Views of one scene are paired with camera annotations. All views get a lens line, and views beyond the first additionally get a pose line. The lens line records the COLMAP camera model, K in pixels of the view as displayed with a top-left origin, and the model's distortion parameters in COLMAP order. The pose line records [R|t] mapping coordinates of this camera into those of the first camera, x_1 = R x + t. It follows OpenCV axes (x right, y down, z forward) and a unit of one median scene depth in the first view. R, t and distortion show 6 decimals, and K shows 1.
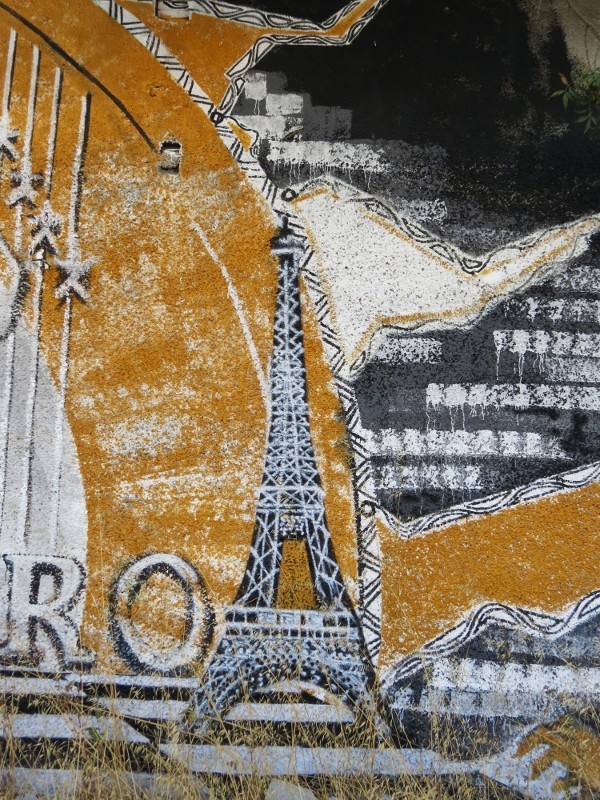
lens RADIAL K [[867.4, 0, 297.9], [0, 867.4, 392.8], [0, 0, 1]] dist [-0.049378, 0.000000]
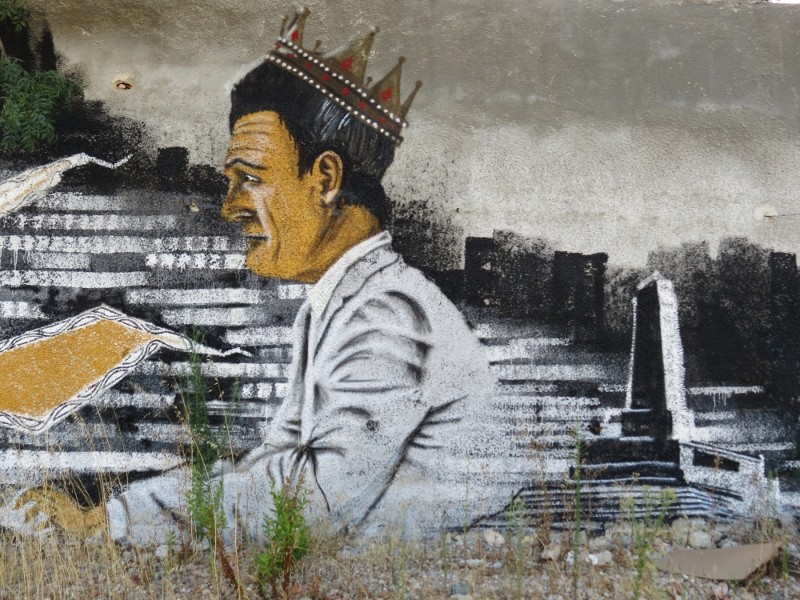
lens RADIAL K [[867.4, 0, 404.6], [0, 867.4, 298.4], [0, 0, 1]] dist [-0.049378, 0.000000]
pose [[0.998882, -0.028048, 0.038041, 0.887934], [0.026824, 0.999117, 0.032324, 0.008595], [-0.038914, -0.031267, 0.998753, -0.558003]]
